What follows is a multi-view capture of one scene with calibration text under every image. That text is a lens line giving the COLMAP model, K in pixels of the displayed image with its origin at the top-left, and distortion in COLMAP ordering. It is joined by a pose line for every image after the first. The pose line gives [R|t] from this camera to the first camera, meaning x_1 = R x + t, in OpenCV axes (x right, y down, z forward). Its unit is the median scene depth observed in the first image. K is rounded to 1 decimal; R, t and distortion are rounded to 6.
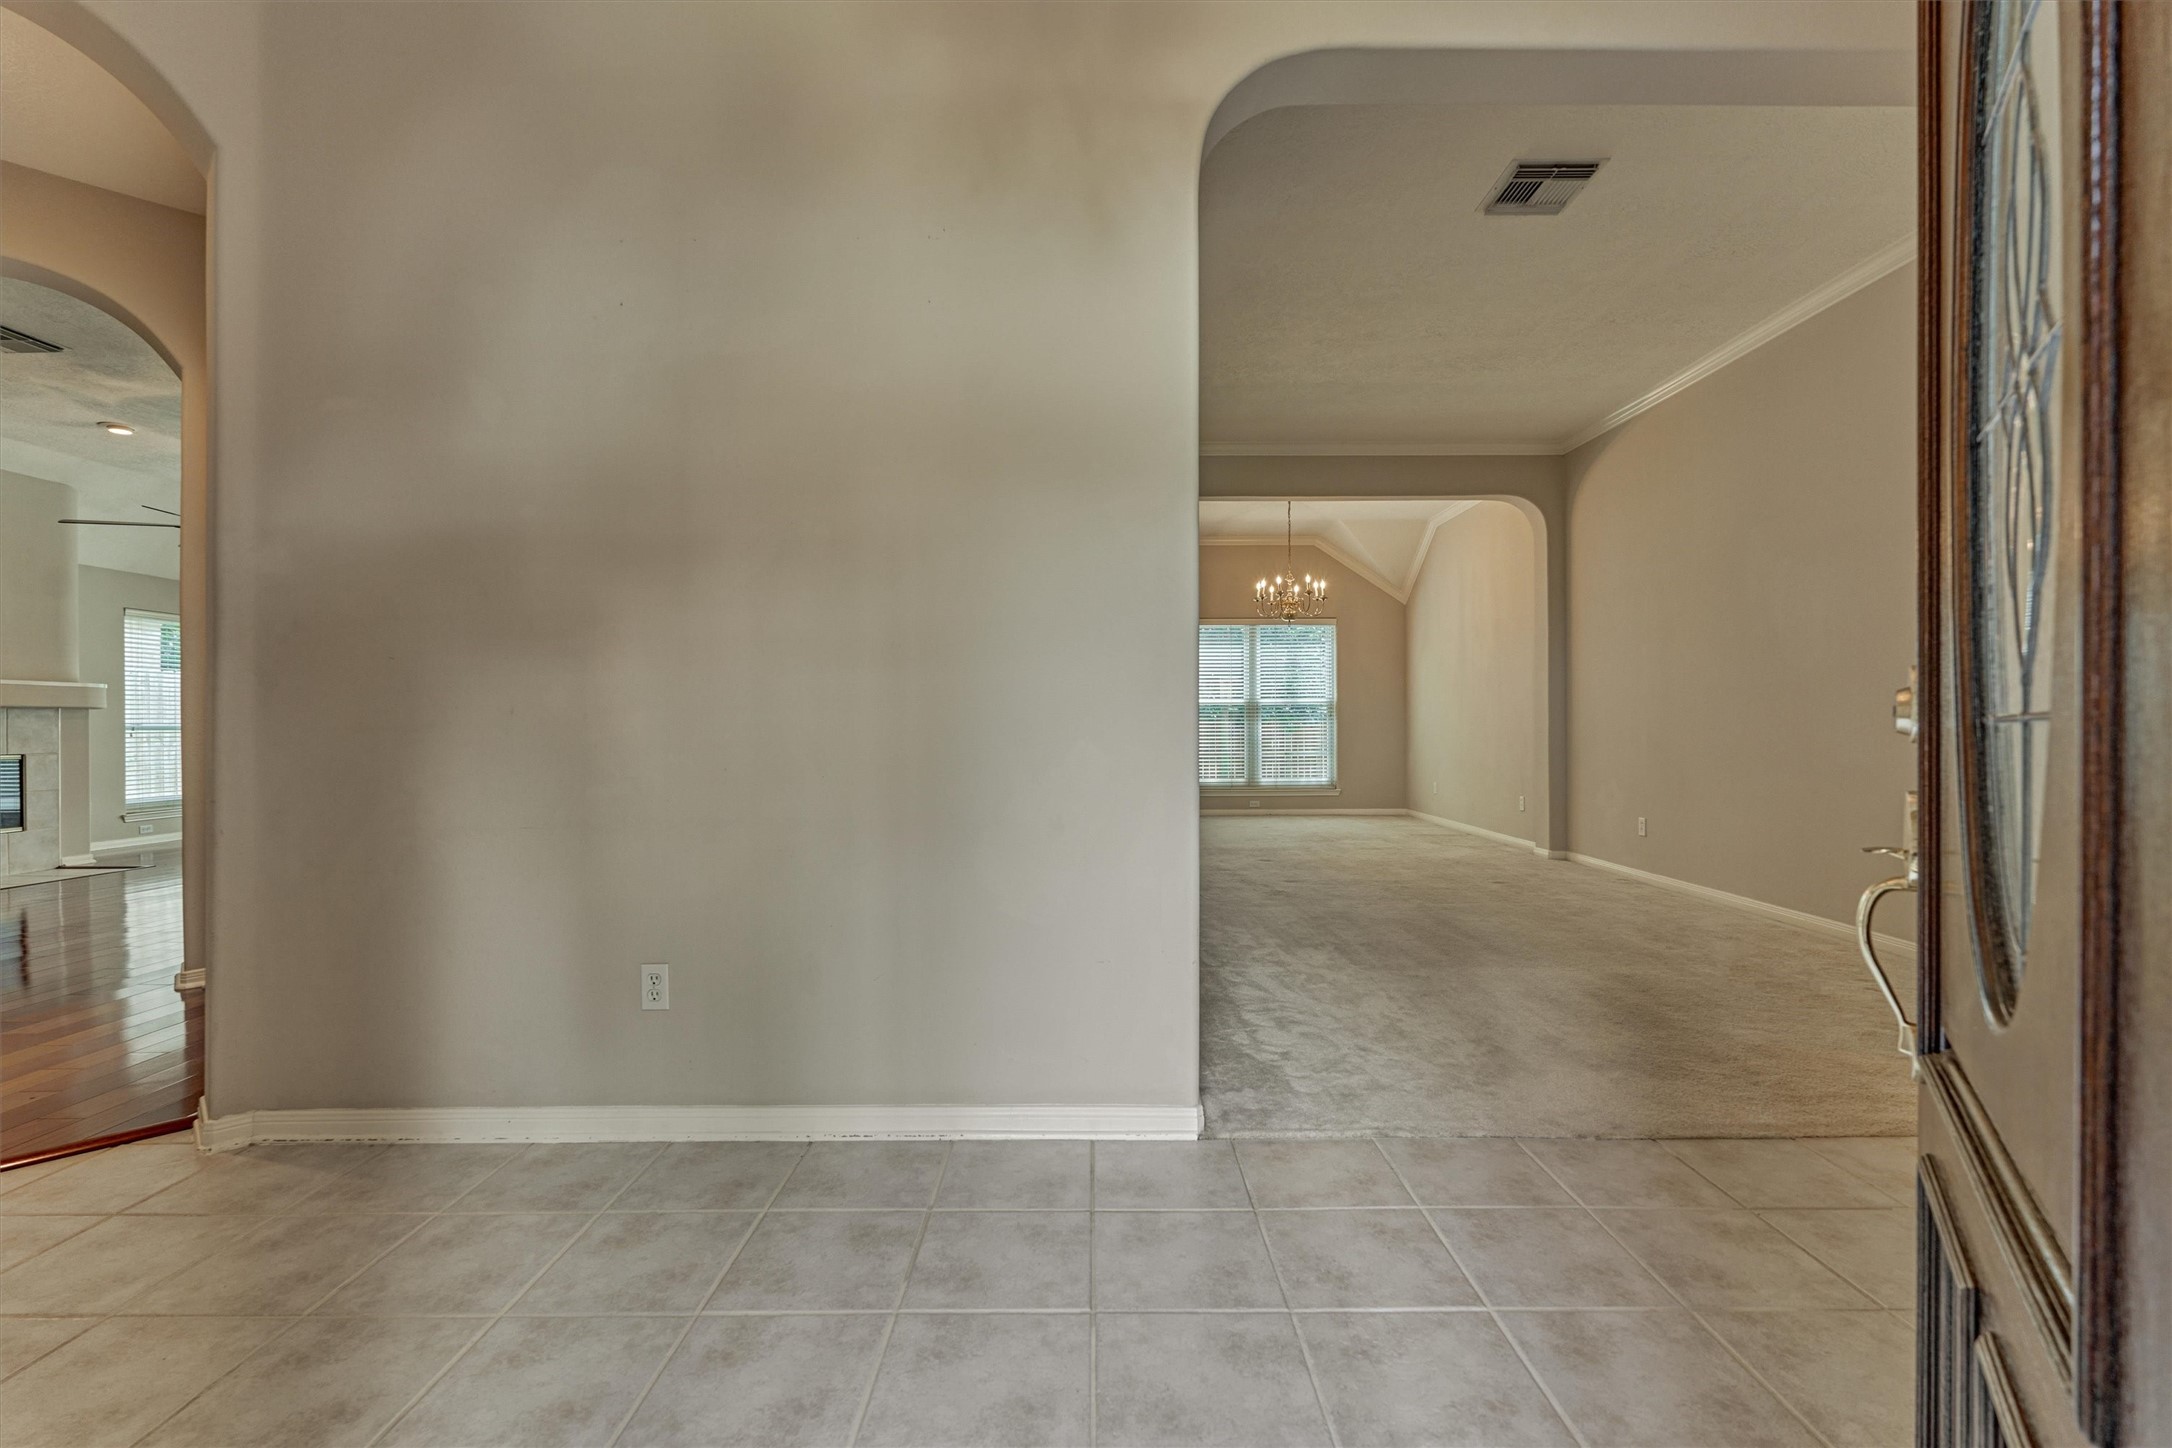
lens RADIAL K [[955.1, 0, 1084.4], [0, 955.1, 716.2], [0, 0, 1]] dist [-0.005384, -0.001472]
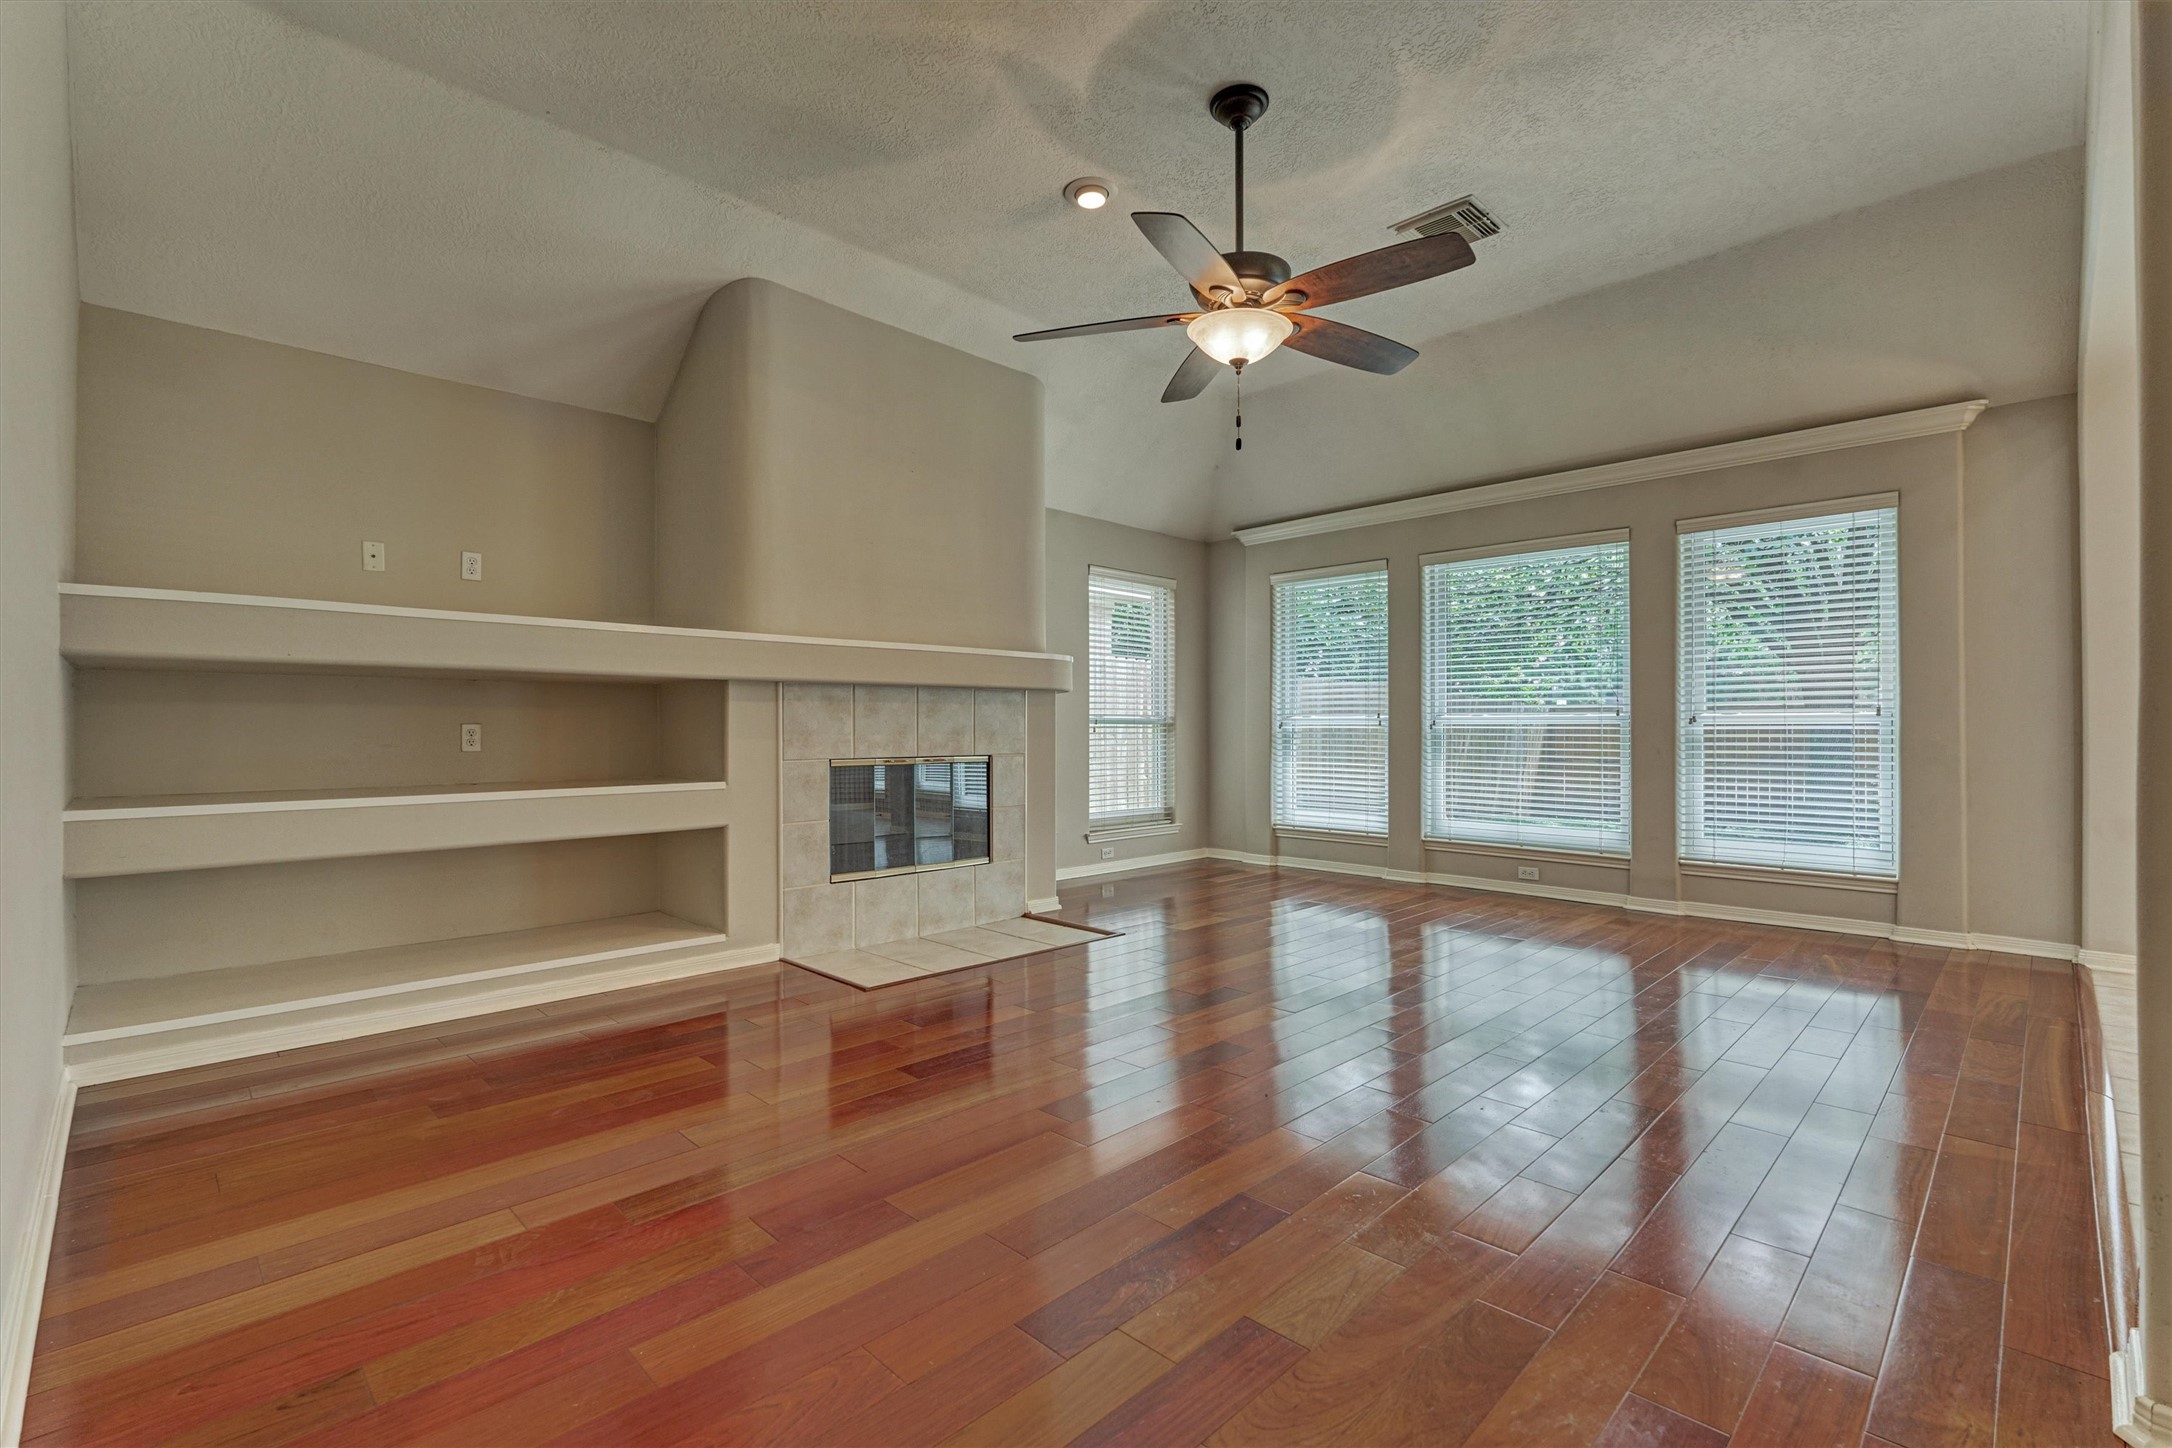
lens RADIAL K [[955.1, 0, 1085.0], [0, 955.1, 721.6], [0, 0, 1]] dist [-0.005384, -0.001472]
pose [[0.710555, 0.006176, -0.703615, -0.547167], [-0.003570, 0.999980, 0.005172, 0.010960], [0.703633, -0.001163, 0.710563, 0.522620]]
